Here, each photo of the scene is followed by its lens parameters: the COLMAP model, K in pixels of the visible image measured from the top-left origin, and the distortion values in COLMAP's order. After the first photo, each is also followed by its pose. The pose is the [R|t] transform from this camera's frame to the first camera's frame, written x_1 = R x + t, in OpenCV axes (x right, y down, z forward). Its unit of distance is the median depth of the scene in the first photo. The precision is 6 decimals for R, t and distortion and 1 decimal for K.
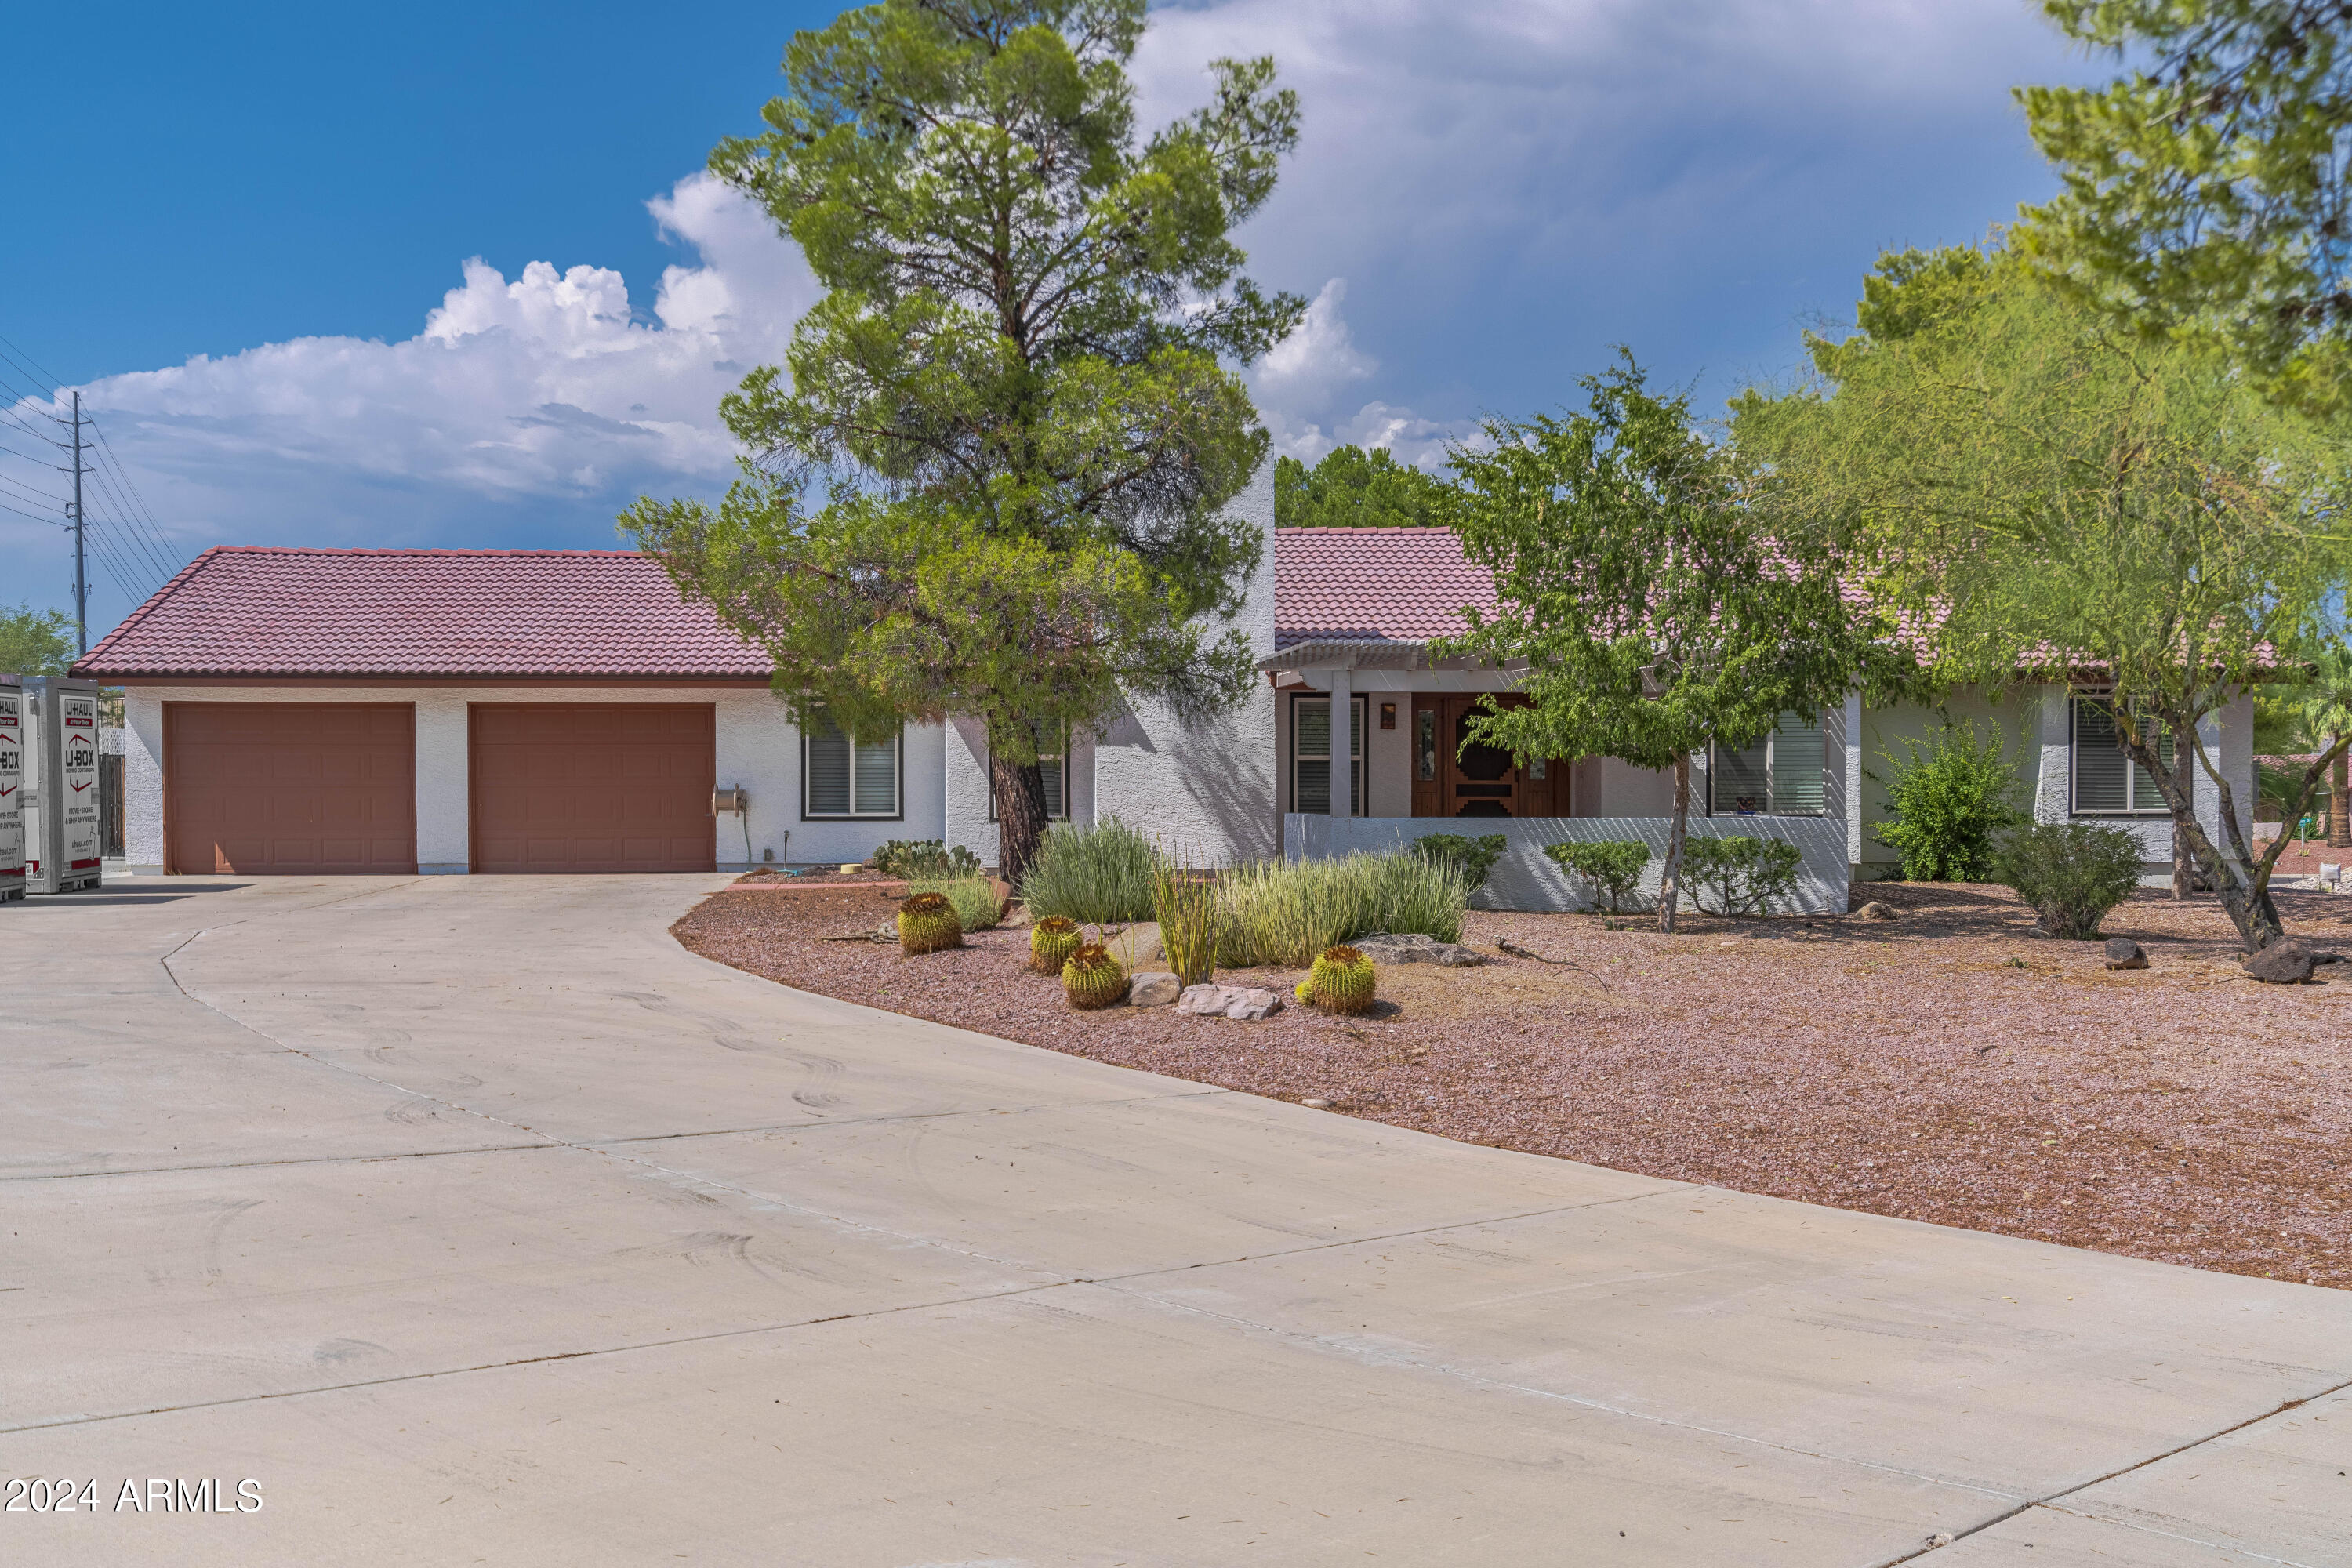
lens RADIAL K [[2549.1, 0, 1173.8], [0, 2549.1, 790.0], [0, 0, 1]] dist [0.024774, 0.000000]
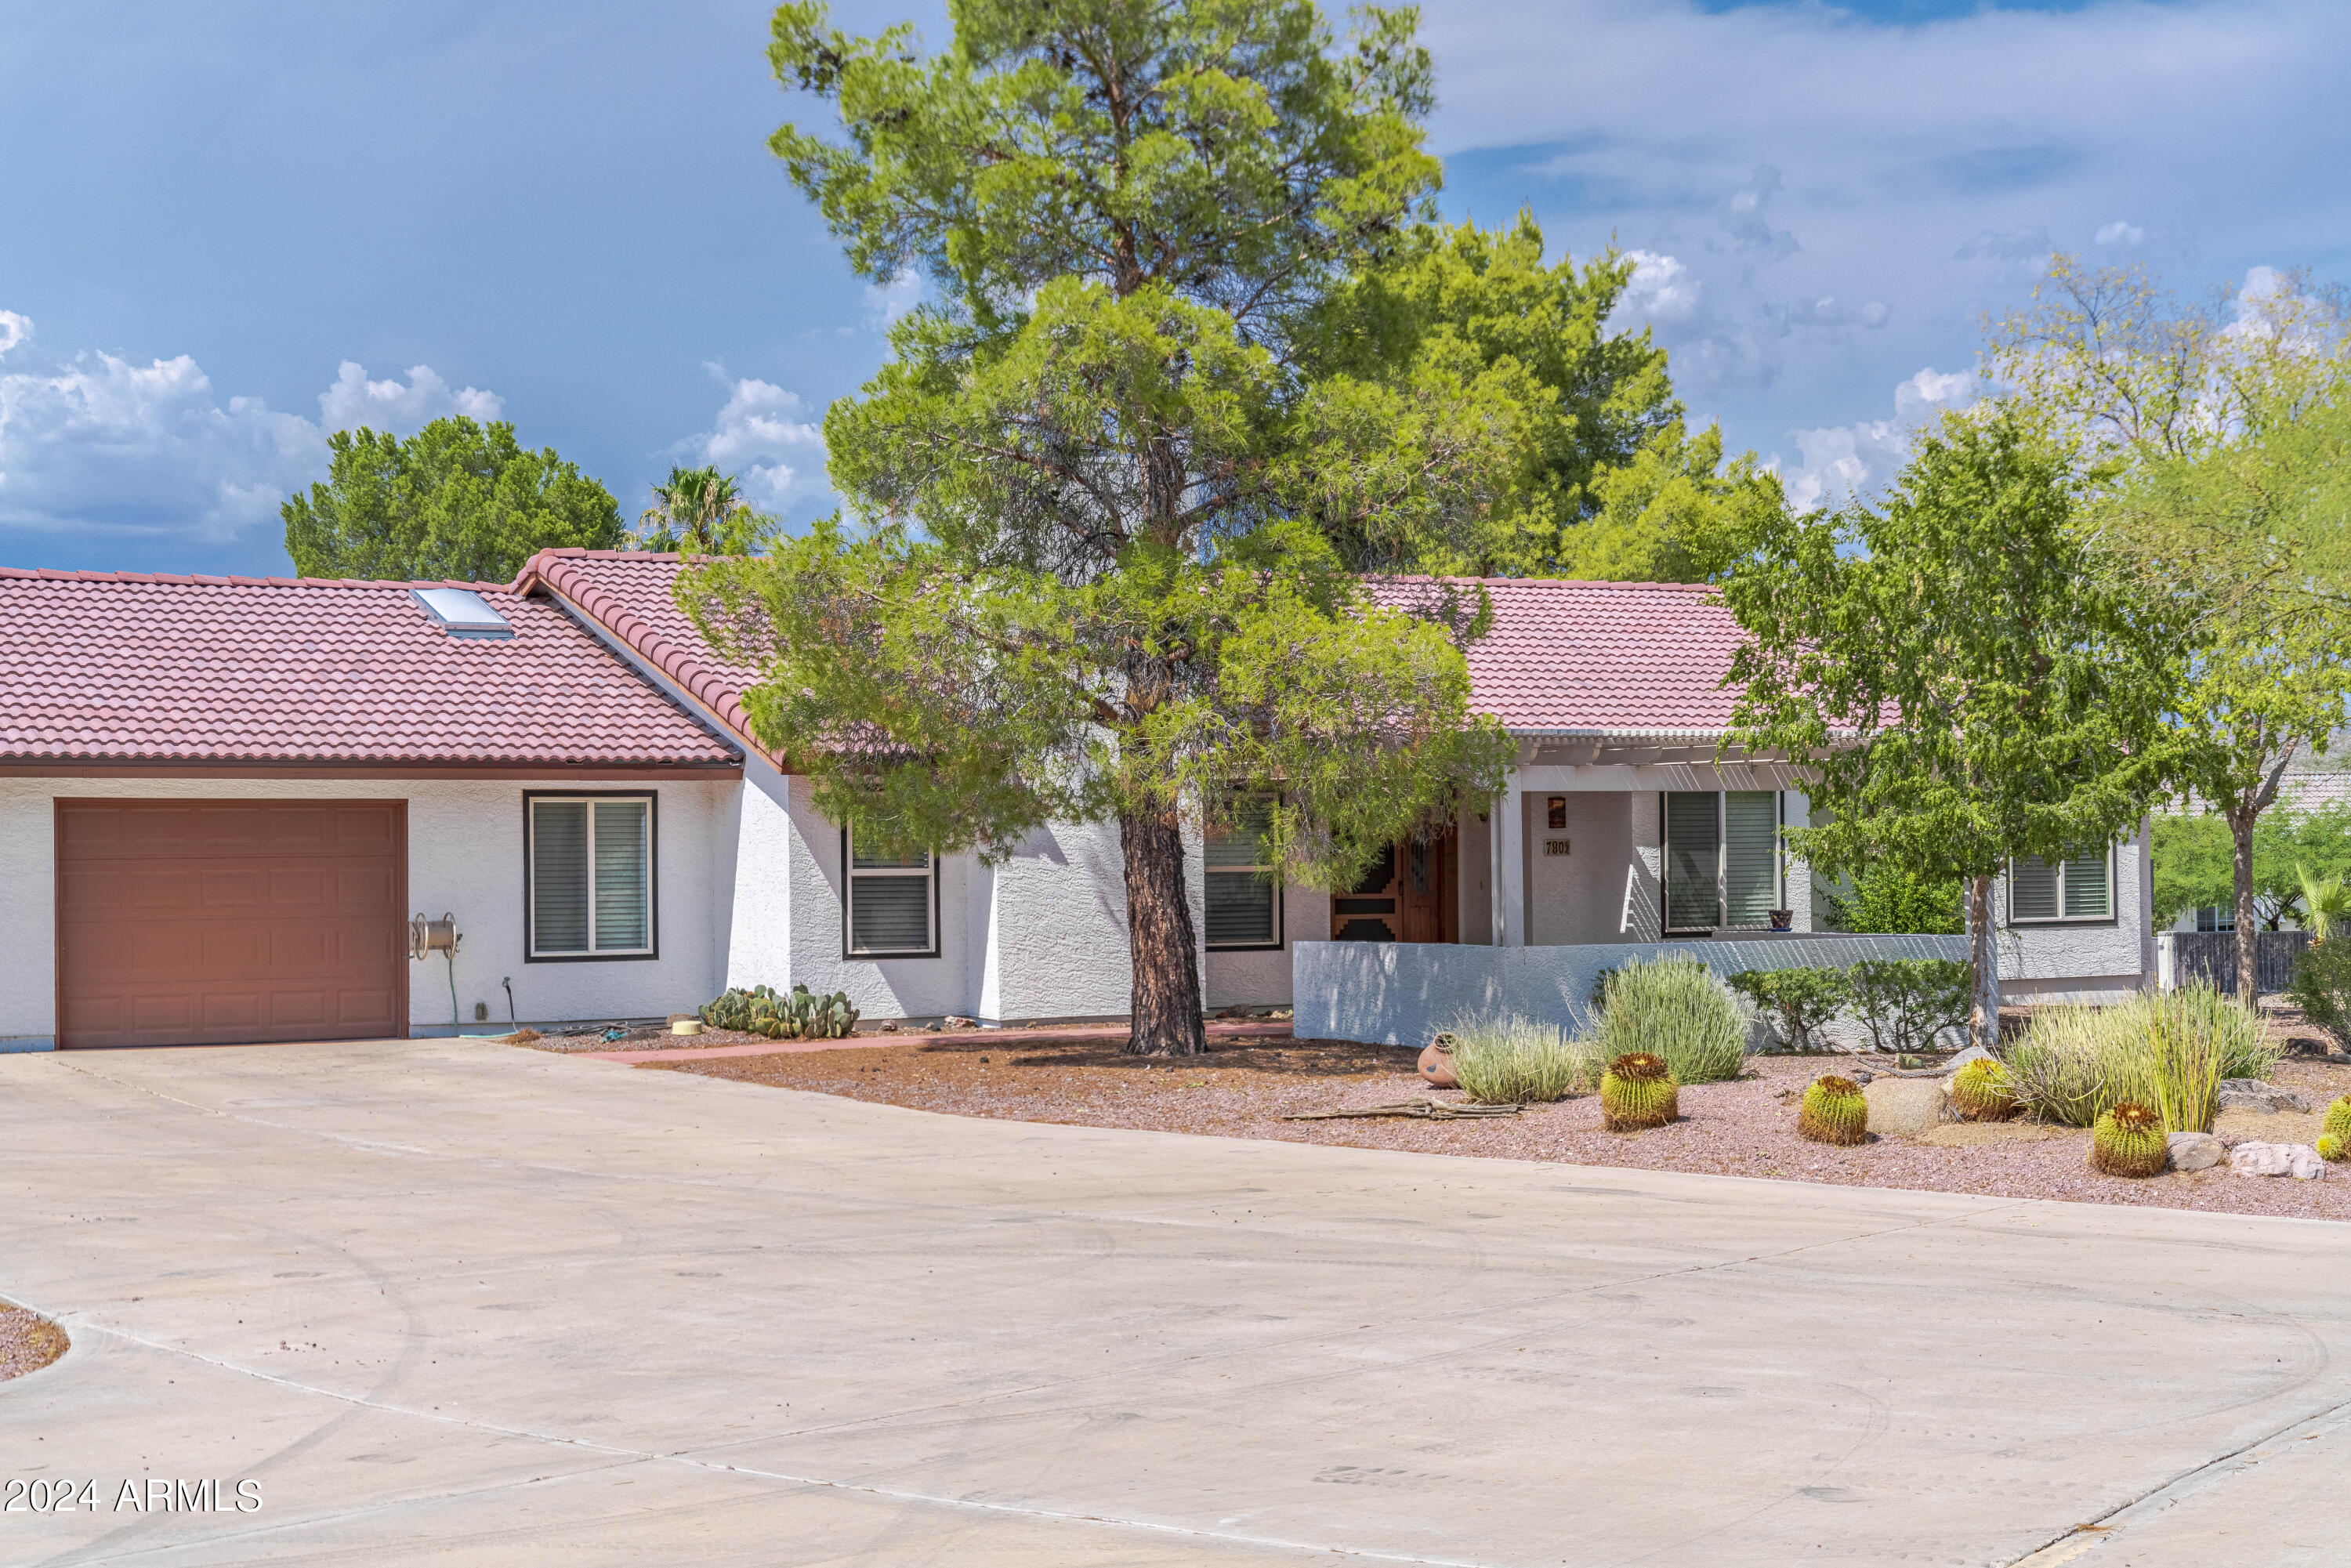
lens RADIAL K [[3583.6, 0, 1180.6], [0, 3583.6, 768.0], [0, 0, 1]] dist [-0.032515, 0.000000]
pose [[0.912904, 0.000426, 0.408174, -0.415234], [0.012785, 0.999479, -0.029636, -0.011256], [-0.407974, 0.032273, 0.912423, 0.003159]]
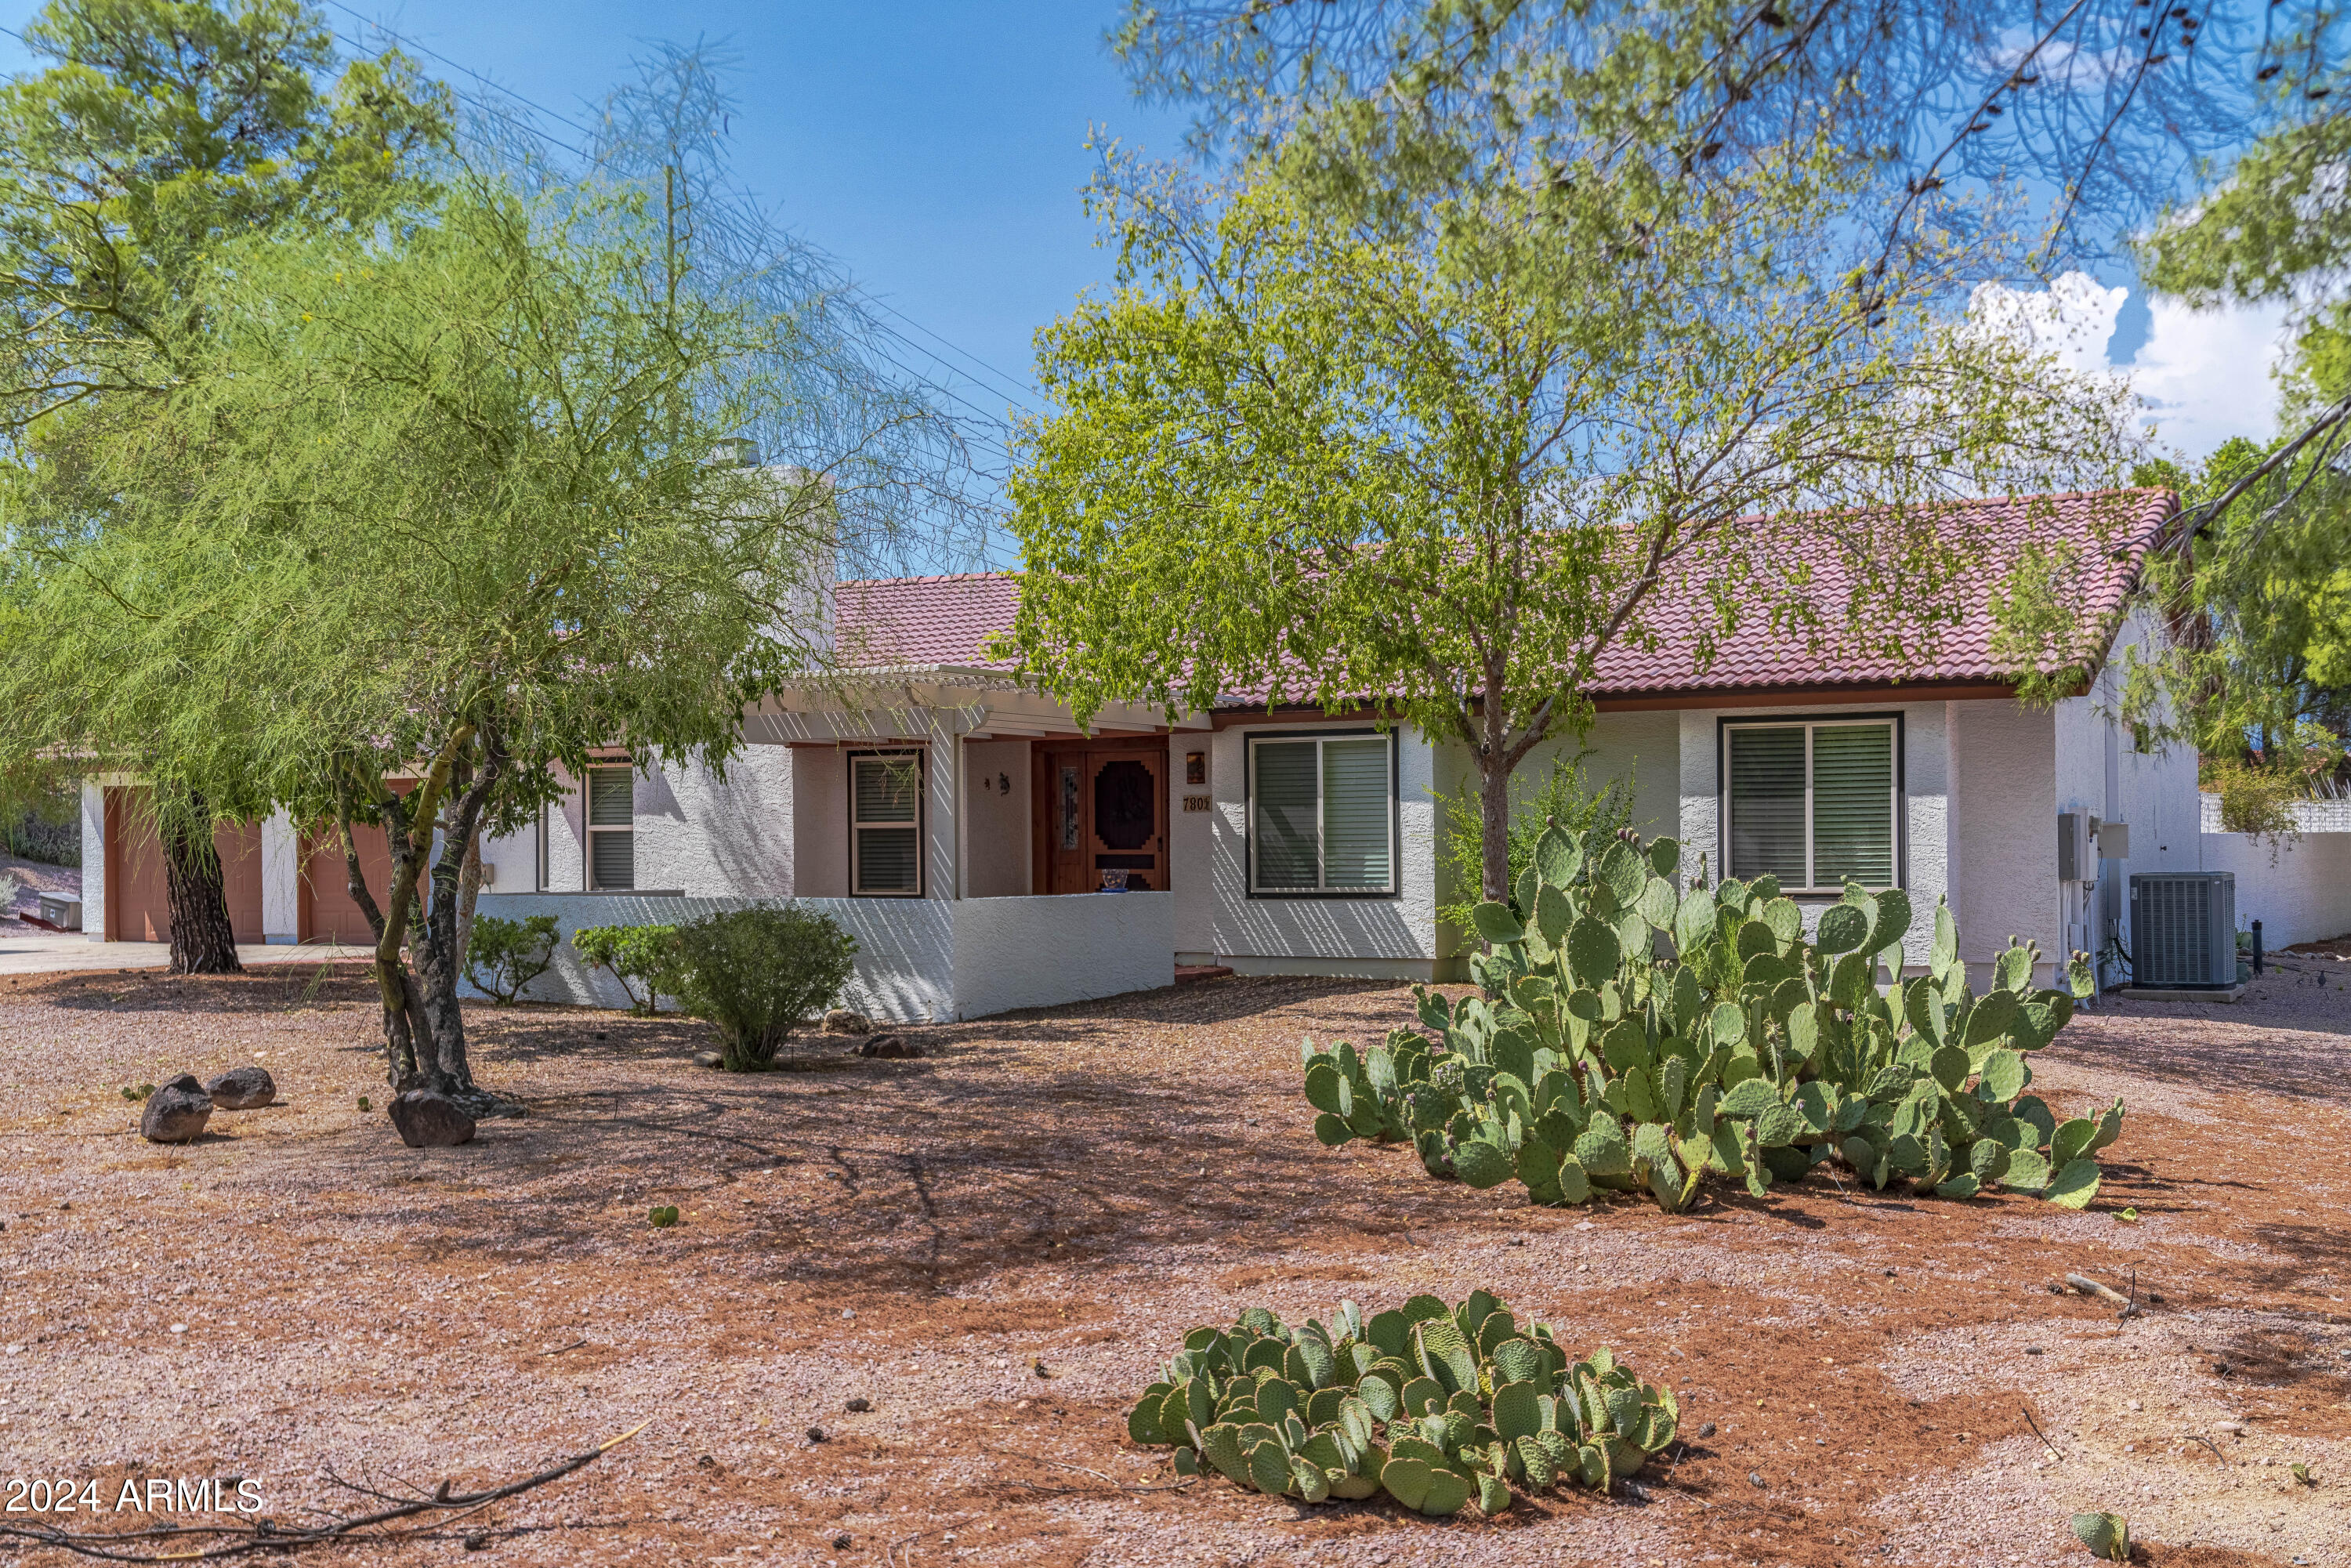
lens RADIAL K [[2547.9, 0, 1175.8], [0, 2547.9, 786.8], [0, 0, 1]] dist [0.024774, 0.000000]
pose [[0.837742, -0.018636, -0.545748, 0.632008], [0.003698, 0.999588, -0.028456, -0.000613], [0.546053, 0.021821, 0.837466, 0.337066]]
